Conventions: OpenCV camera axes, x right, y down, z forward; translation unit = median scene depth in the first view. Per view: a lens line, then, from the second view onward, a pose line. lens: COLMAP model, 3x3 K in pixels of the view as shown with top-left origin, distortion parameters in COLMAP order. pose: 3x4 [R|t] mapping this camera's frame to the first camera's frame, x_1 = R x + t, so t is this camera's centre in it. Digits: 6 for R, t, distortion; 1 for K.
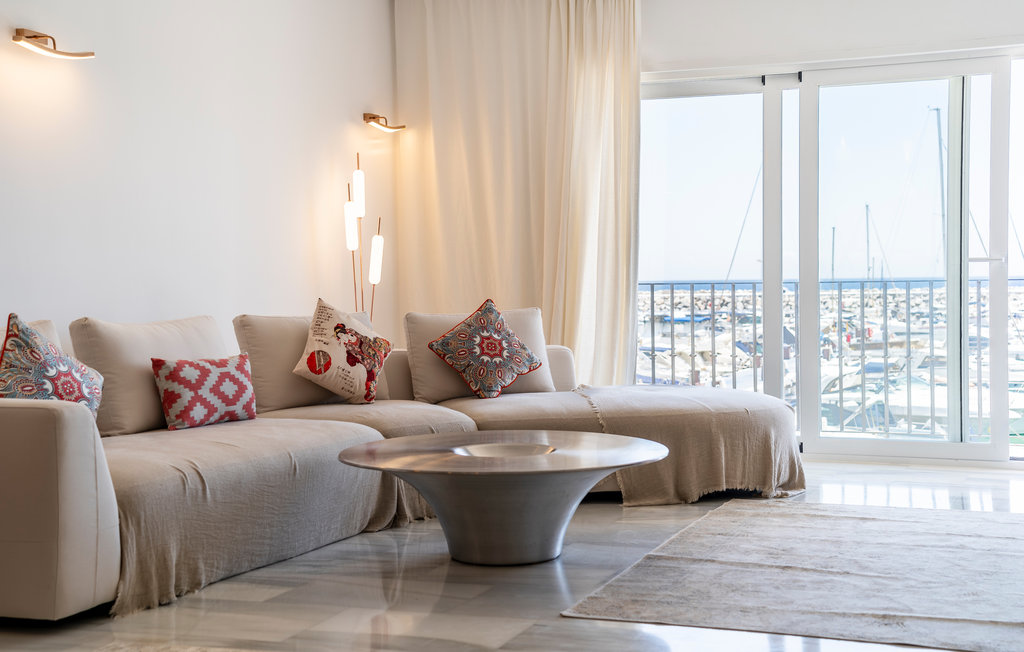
lens RADIAL K [[1420.0, 0, 554.4], [0, 1420.0, 324.1], [0, 0, 1]] dist [0.218168, 0.000000]
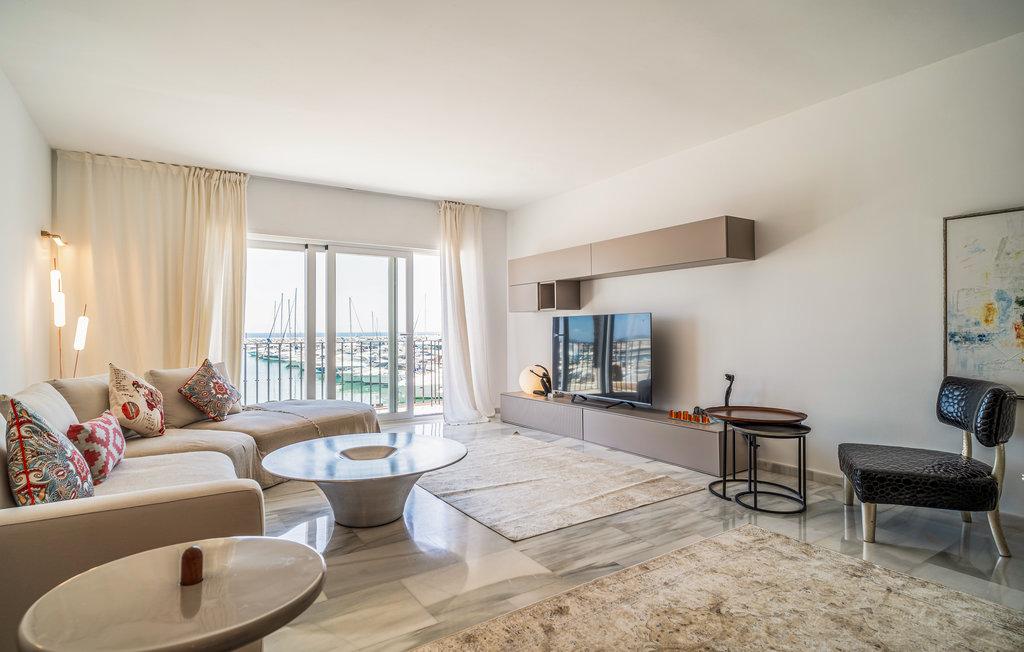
lens RADIAL K [[527.5, 0, 516.8], [0, 527.5, 320.9], [0, 0, 1]] dist [-0.003652, -0.000001]
pose [[0.593684, 0.020584, 0.804435, -0.388225], [0.024411, 0.998752, -0.043572, -0.031187], [-0.804328, 0.045505, 0.592441, 0.436595]]
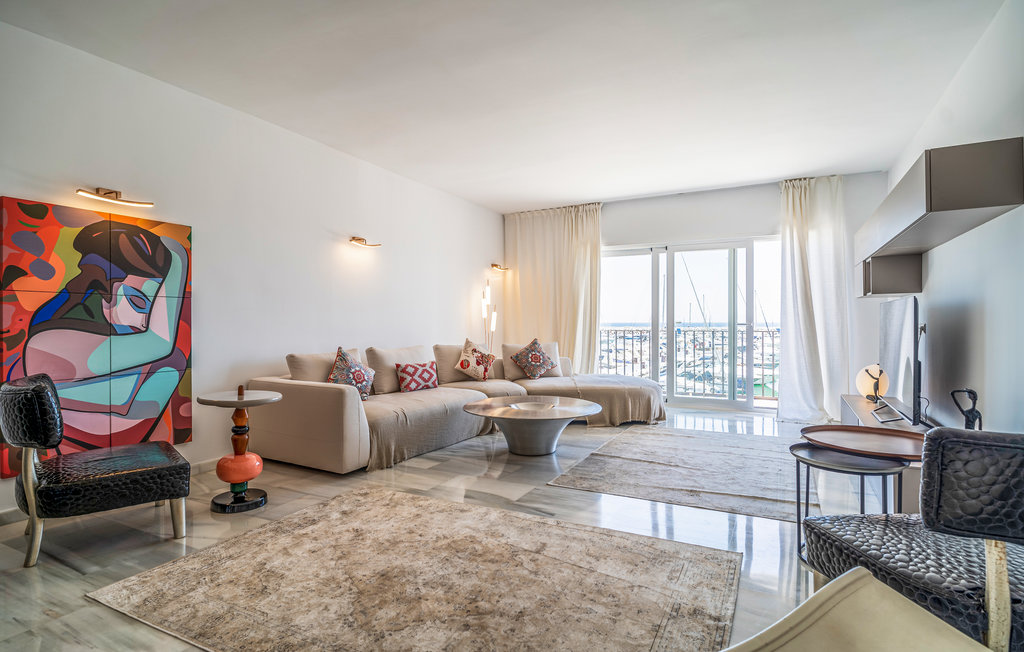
lens RADIAL K [[527.5, 0, 513.2], [0, 527.5, 321.3], [0, 0, 1]] dist [-0.003652, -0.000001]
pose [[0.991015, 0.007039, -0.133569, 0.045020], [-0.011279, 0.999455, -0.031017, -0.022637], [0.133278, 0.032245, 0.990554, 0.107236]]
